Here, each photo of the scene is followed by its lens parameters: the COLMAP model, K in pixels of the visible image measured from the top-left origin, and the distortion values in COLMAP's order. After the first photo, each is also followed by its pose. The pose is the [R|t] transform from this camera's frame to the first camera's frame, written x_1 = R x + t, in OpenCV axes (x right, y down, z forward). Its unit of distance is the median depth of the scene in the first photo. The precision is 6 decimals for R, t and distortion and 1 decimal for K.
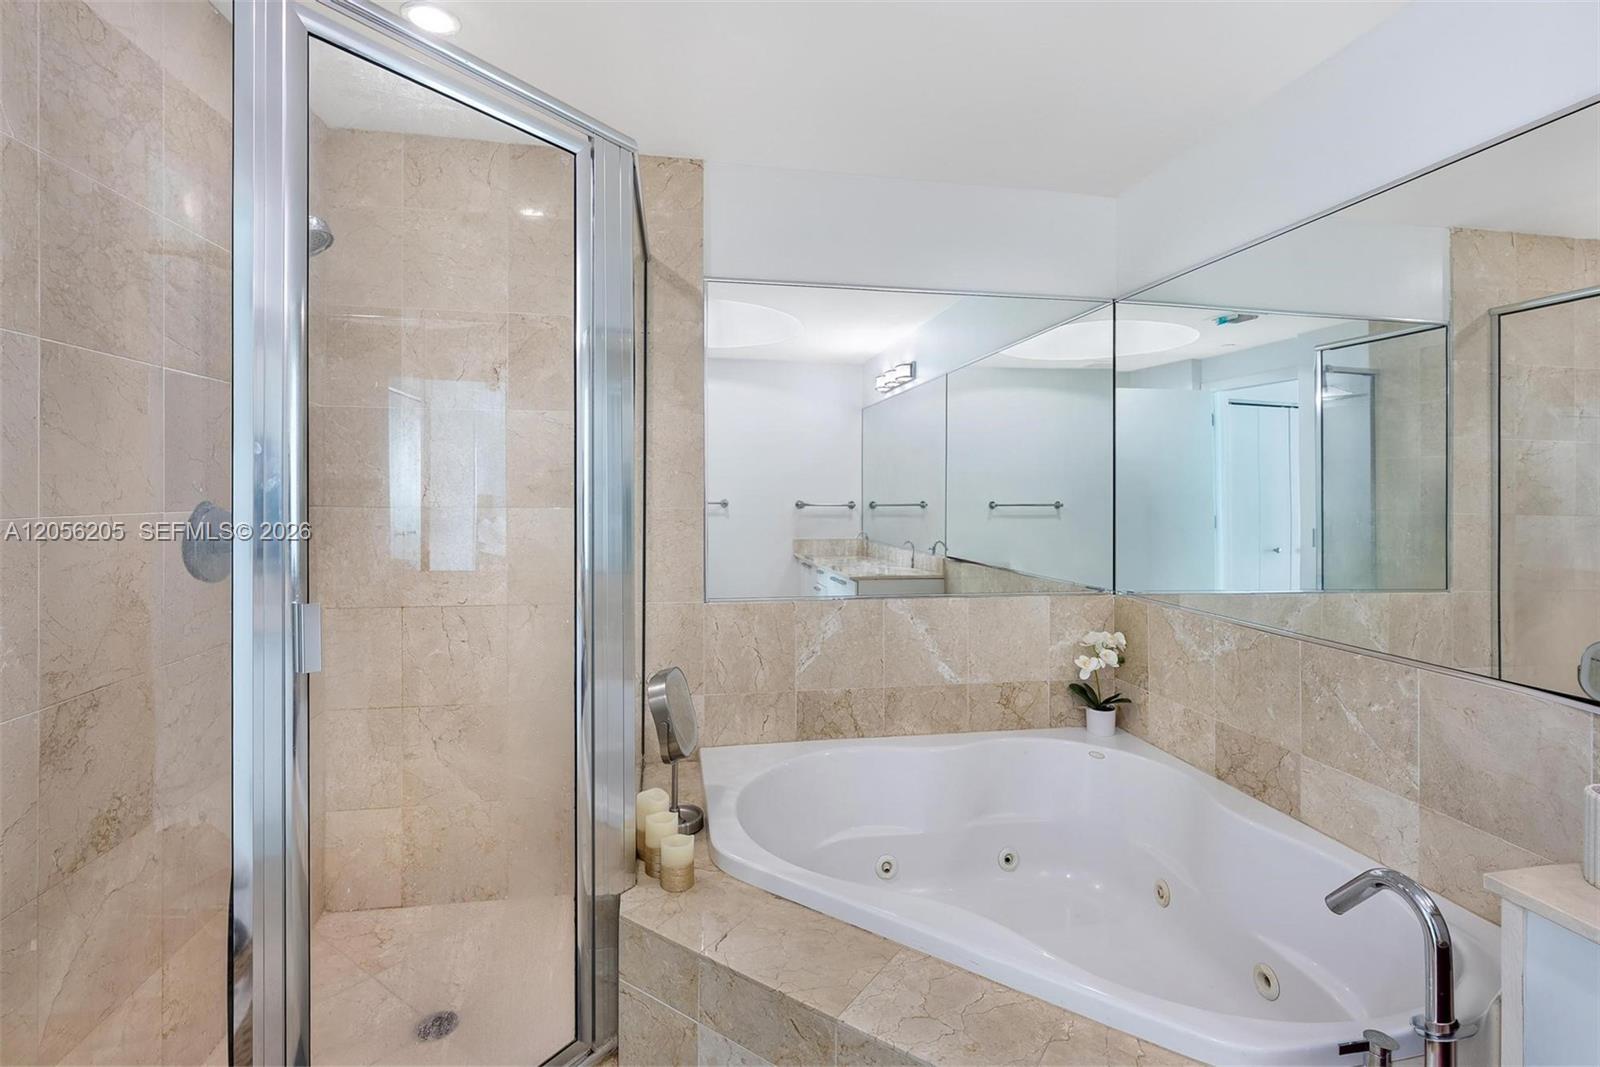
lens RADIAL K [[723.9, 0, 807.0], [0, 723.9, 490.5], [0, 0, 1]] dist [-0.002879, -0.000215]
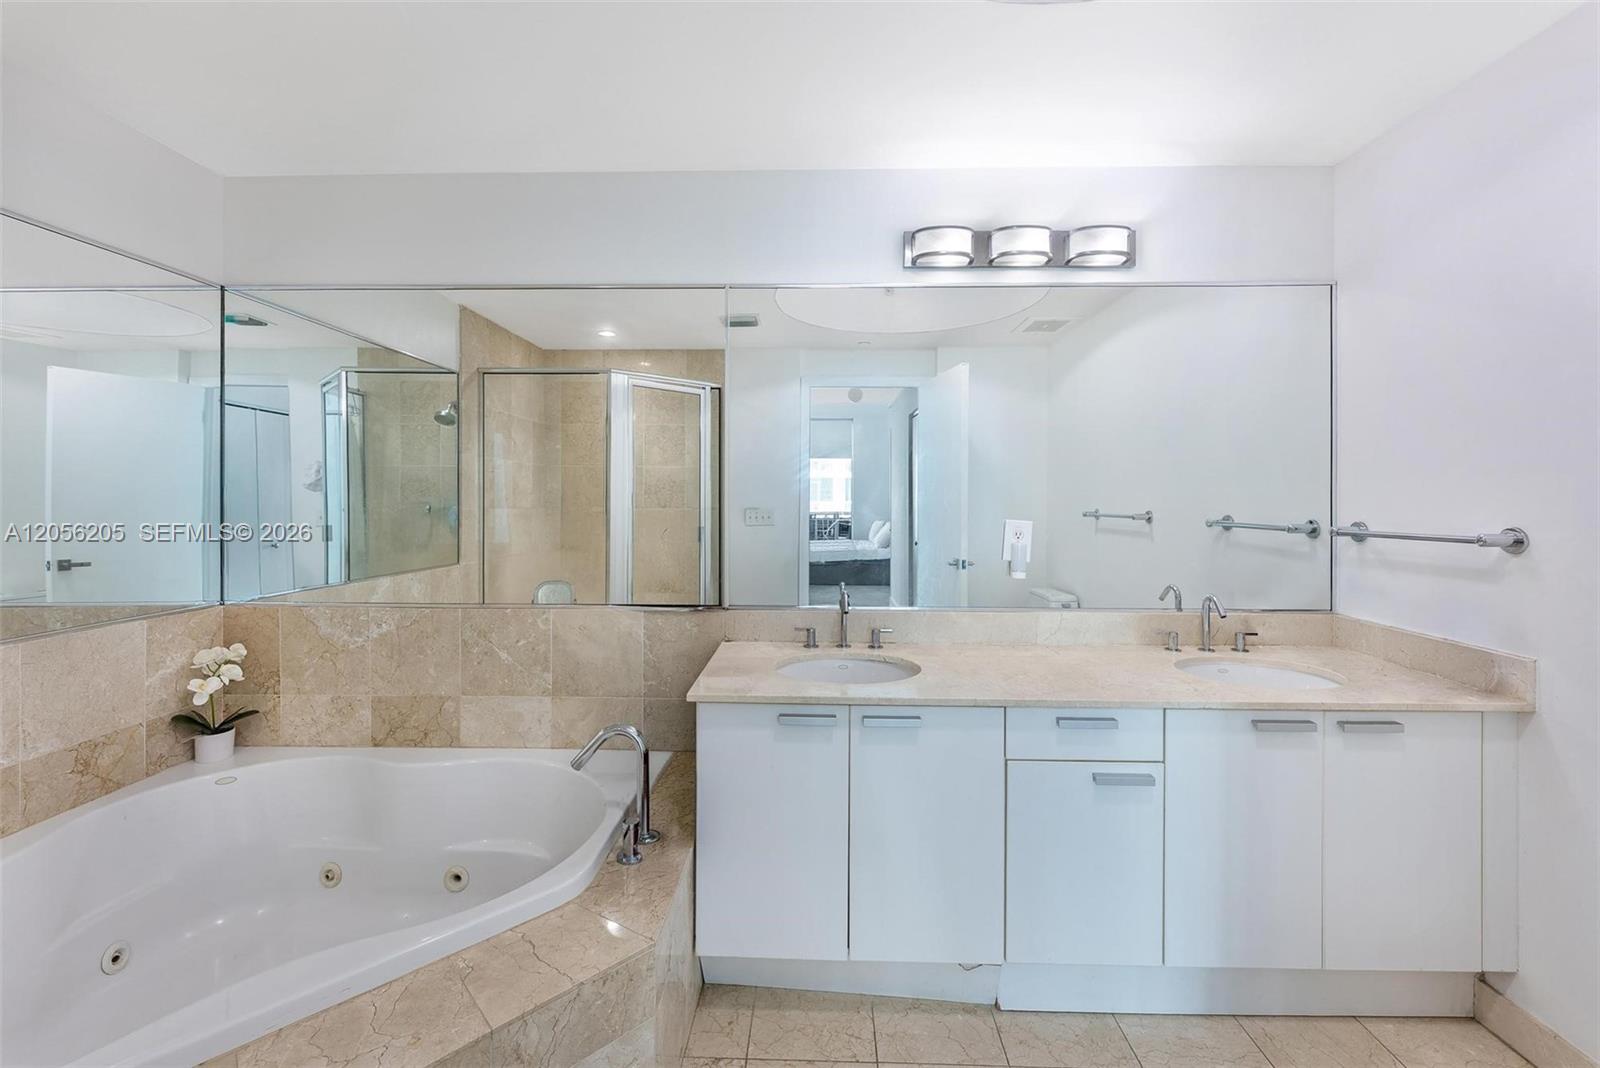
lens RADIAL K [[635.0, 0, 796.2], [0, 635.0, 493.2], [0, 0, 1]] dist [-0.005038, -0.000376]
pose [[0.231318, -0.003555, 0.972872, -0.210710], [-0.000191, 0.999993, 0.003700, -0.002672], [-0.972878, -0.001042, 0.231316, 0.110041]]
